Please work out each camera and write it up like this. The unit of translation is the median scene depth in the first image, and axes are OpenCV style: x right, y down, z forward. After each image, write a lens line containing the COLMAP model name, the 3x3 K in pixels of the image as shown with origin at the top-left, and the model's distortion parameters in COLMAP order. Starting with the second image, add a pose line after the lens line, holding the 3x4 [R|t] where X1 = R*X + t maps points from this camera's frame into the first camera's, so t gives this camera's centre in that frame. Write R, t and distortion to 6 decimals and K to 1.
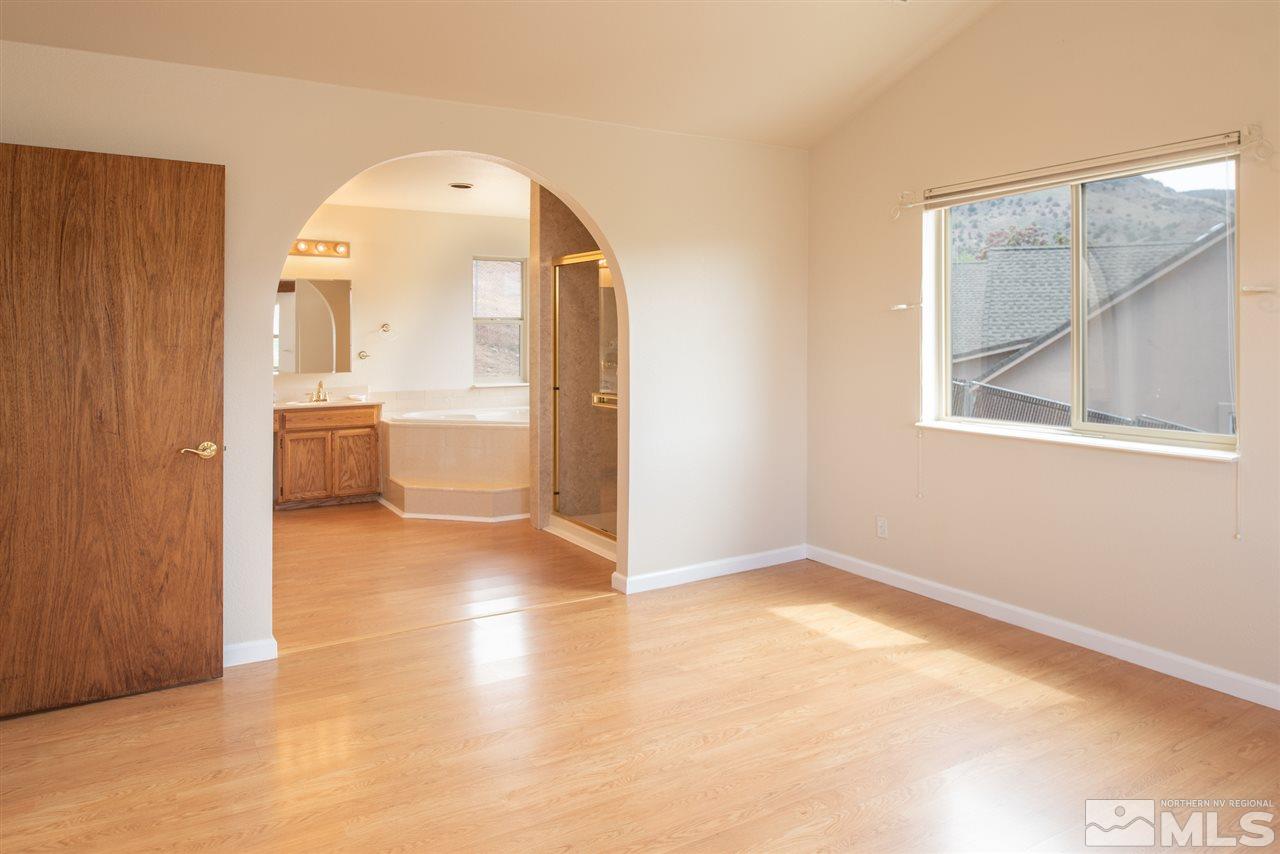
lens RADIAL K [[883.9, 0, 642.3], [0, 883.9, 410.3], [0, 0, 1]] dist [-0.008534, -0.002031]
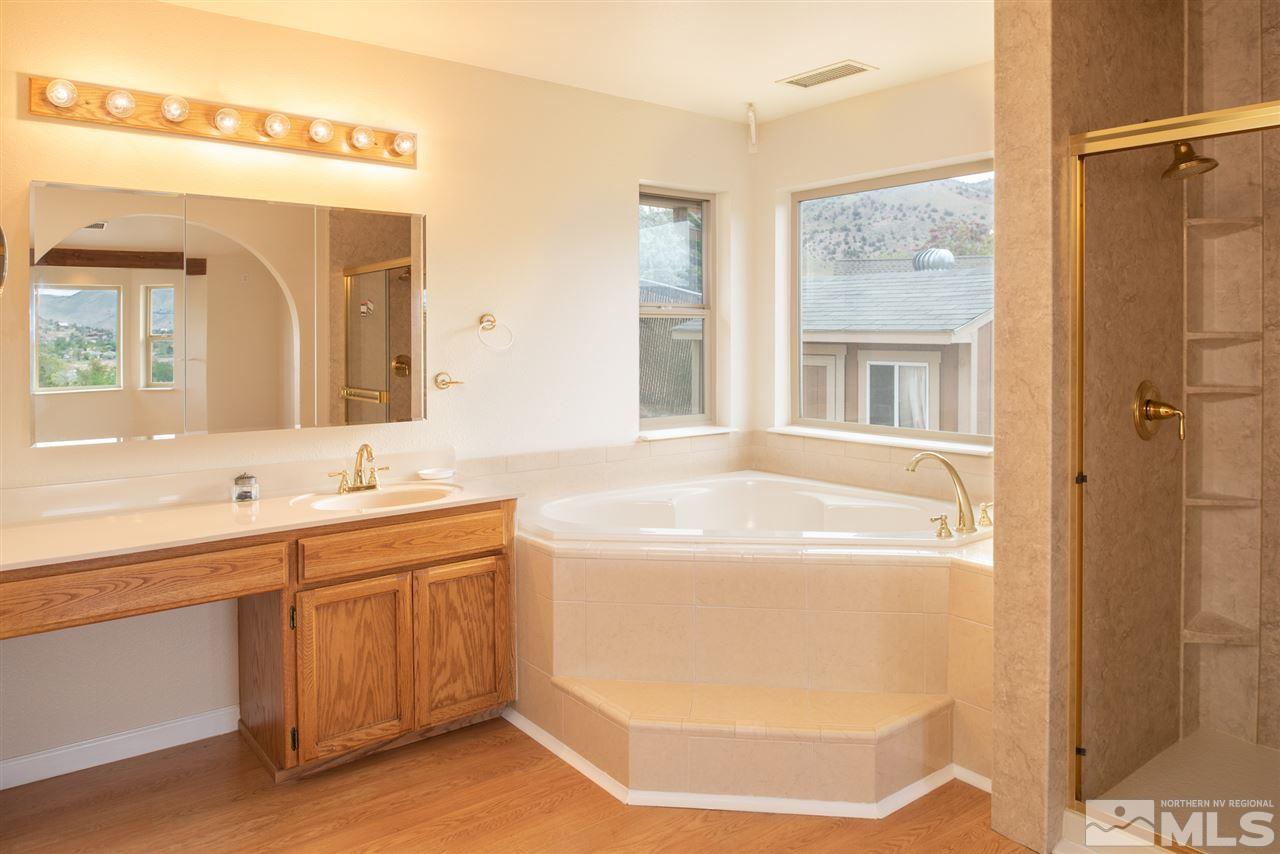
lens RADIAL K [[883.9, 0, 642.3], [0, 883.9, 410.3], [0, 0, 1]] dist [-0.008534, -0.002031]
pose [[0.992030, -0.011408, 0.125487, -0.294567], [0.011538, 0.999933, -0.000306, -0.050023], [-0.125475, 0.001751, 0.992095, 0.576476]]
